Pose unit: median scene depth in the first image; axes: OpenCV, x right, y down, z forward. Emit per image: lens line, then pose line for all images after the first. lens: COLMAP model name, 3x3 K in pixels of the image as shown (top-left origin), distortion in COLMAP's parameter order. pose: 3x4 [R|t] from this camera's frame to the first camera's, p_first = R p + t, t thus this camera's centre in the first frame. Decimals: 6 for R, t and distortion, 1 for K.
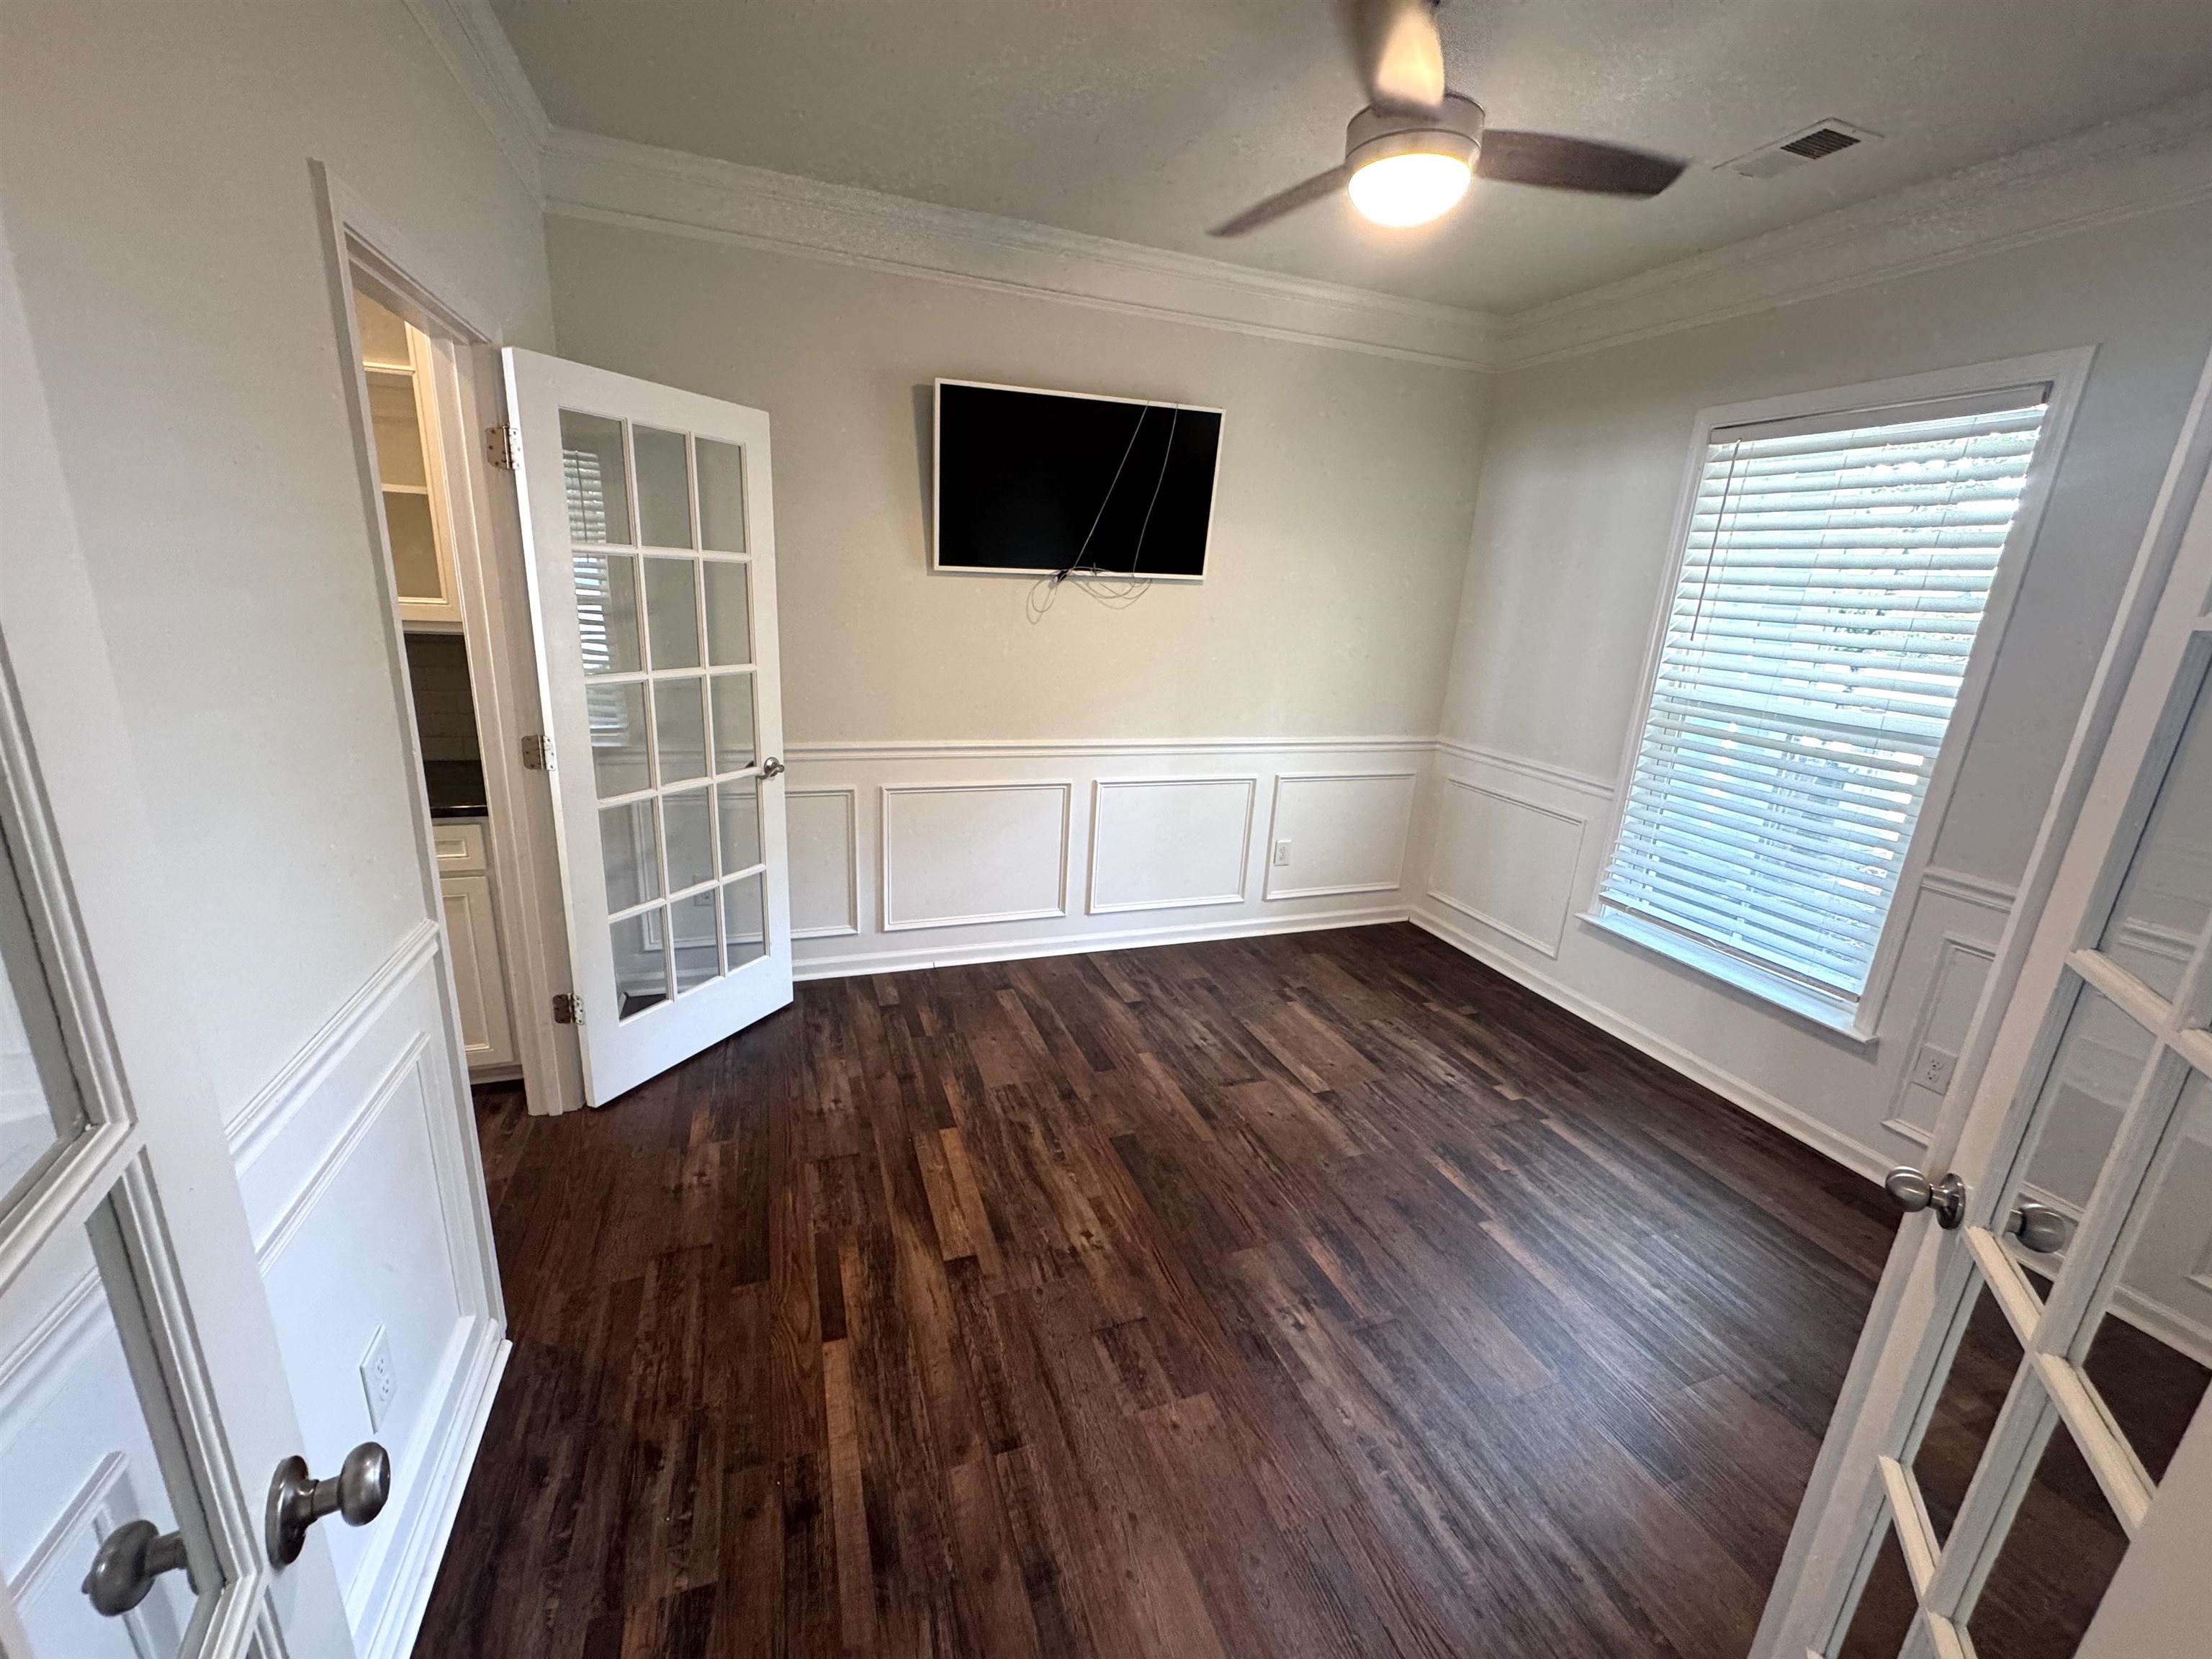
lens RADIAL K [[883.9, 0, 1102.6], [0, 883.9, 826.0], [0, 0, 1]] dist [-0.002336, 0.000050]
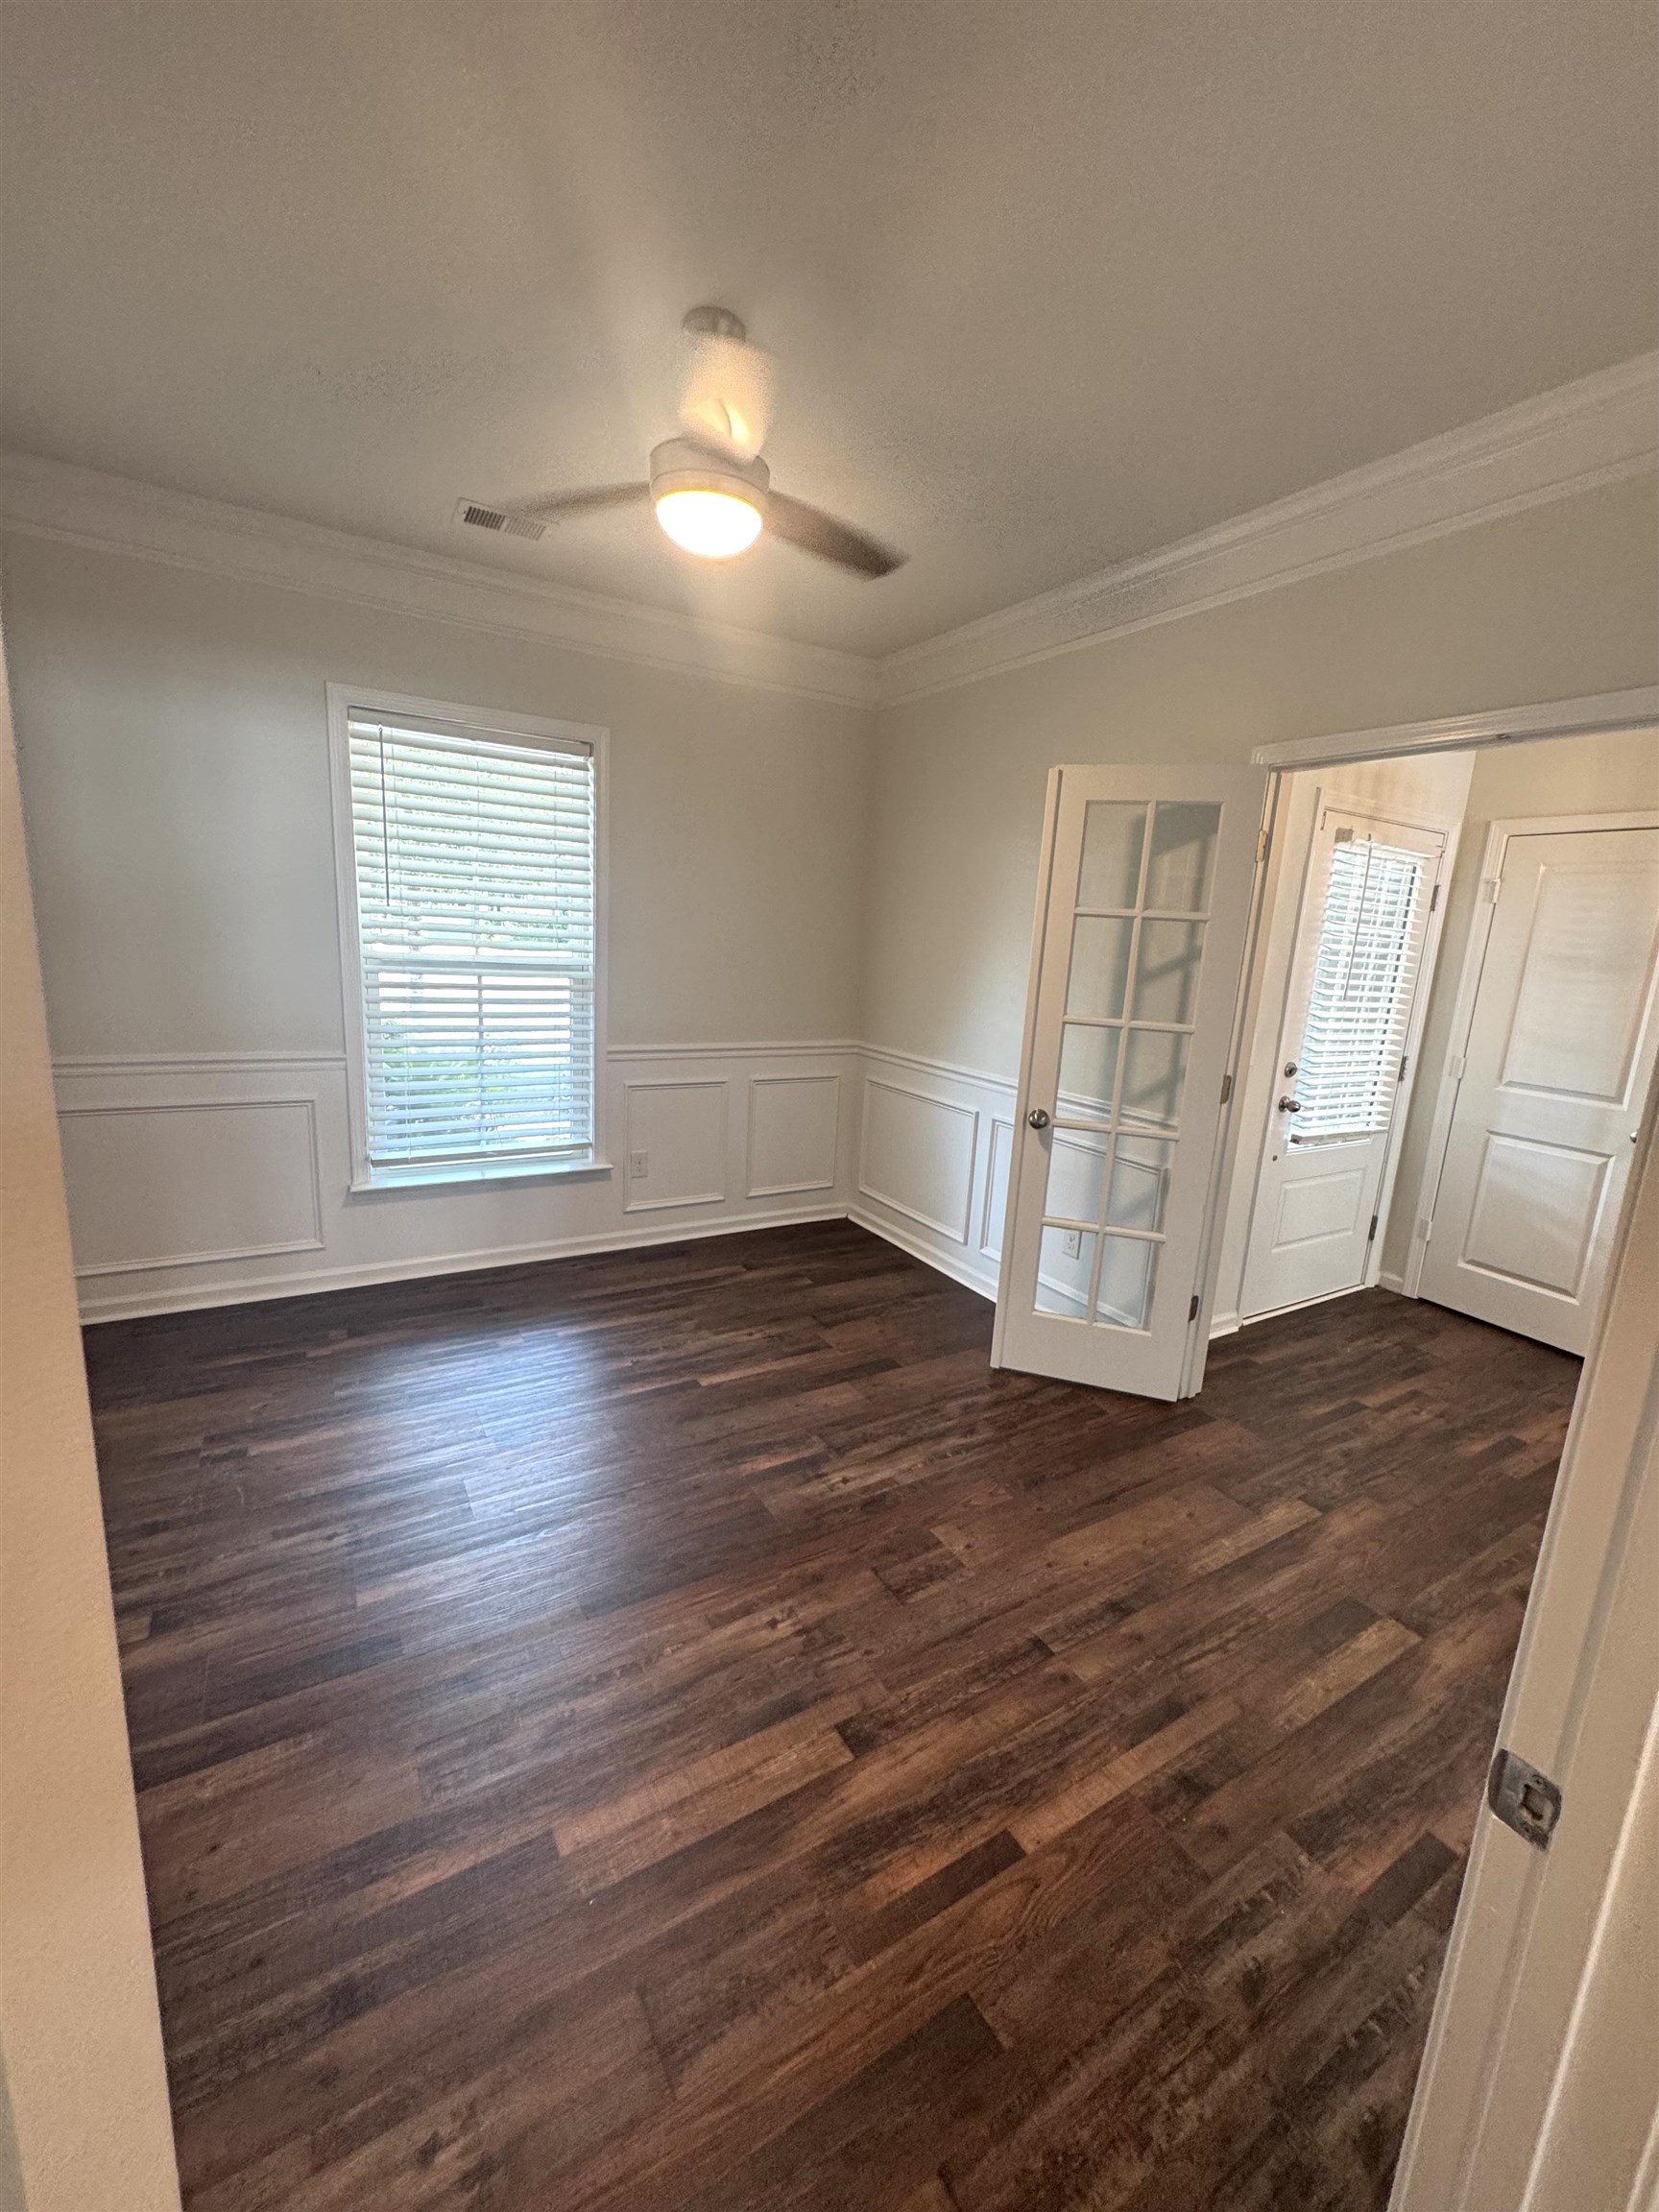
lens RADIAL K [[883.9, 0, 829.5], [0, 883.9, 1106.0], [0, 0, 1]] dist [-0.002336, 0.000050]
pose [[-0.187009, -0.257137, 0.948108, -0.771122], [0.198932, 0.935225, 0.292881, -0.279136], [-0.962005, 0.243380, -0.123743, 0.986828]]
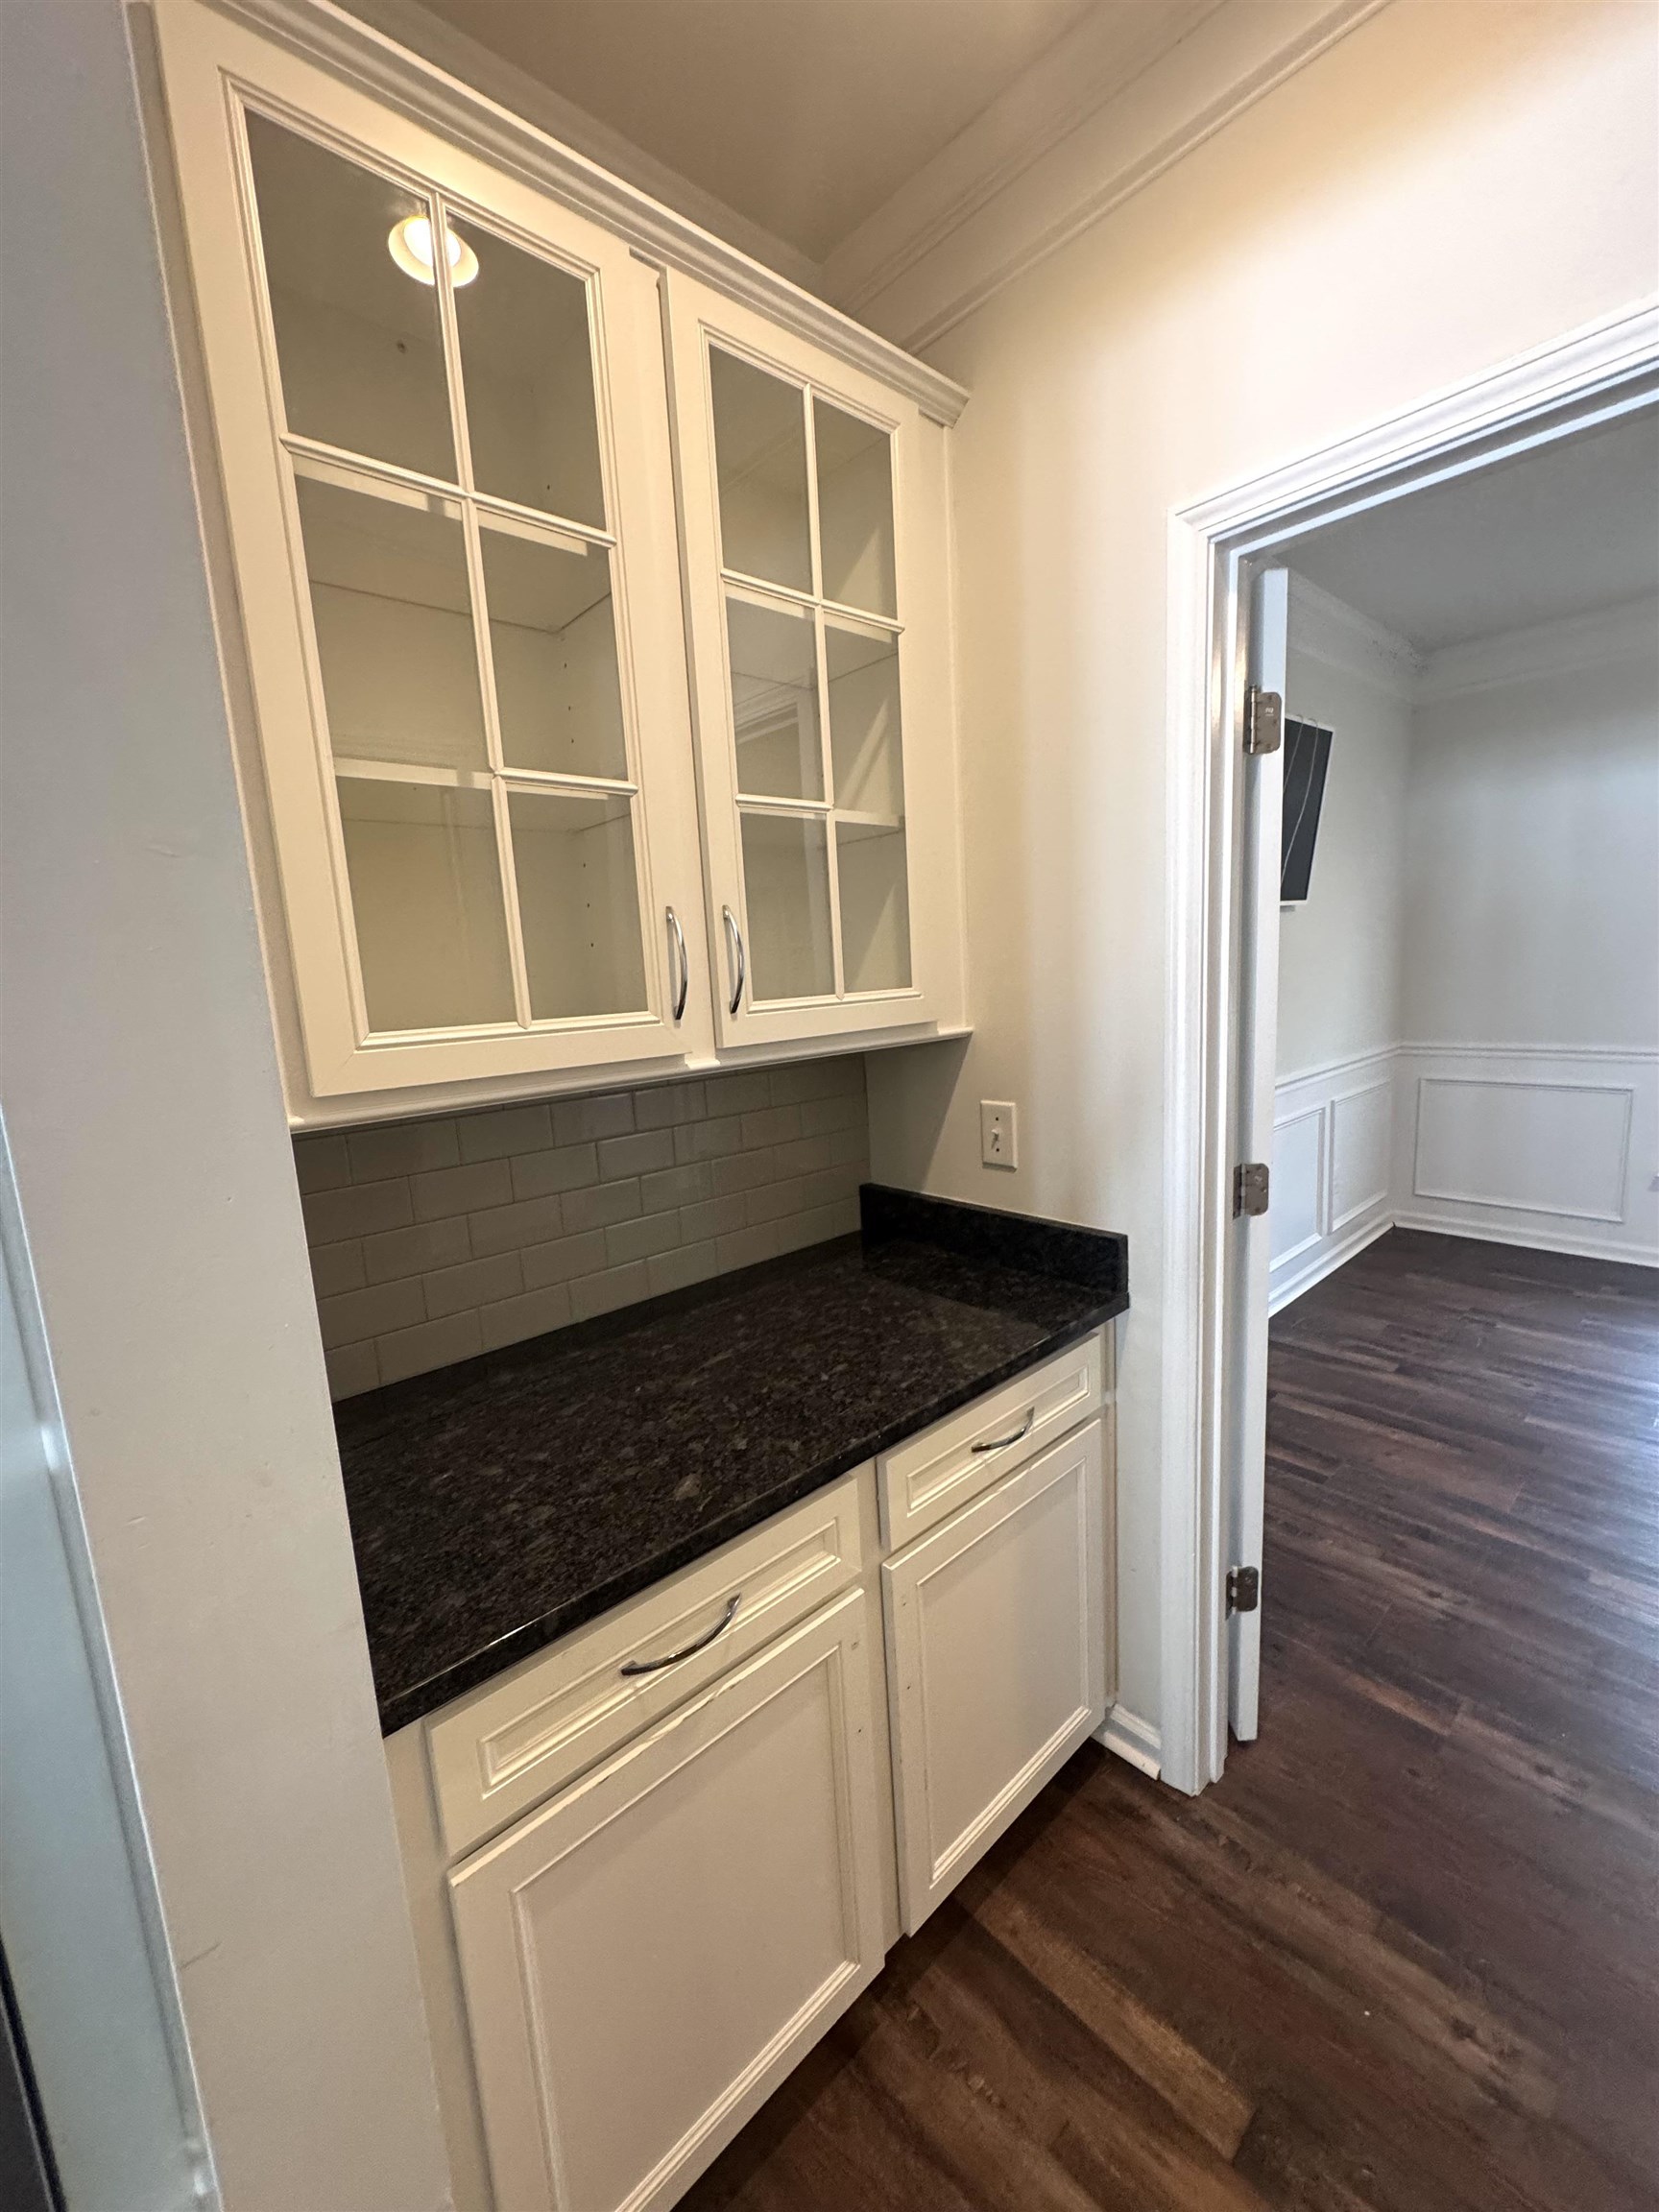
lens RADIAL K [[883.9, 0, 829.5], [0, 883.9, 1106.0], [0, 0, 1]] dist [-0.002336, 0.000050]
pose [[0.919683, -0.168109, 0.354857, -1.247840], [0.208254, 0.974971, -0.077852, -0.174956], [-0.332887, 0.145500, 0.931674, 0.548481]]
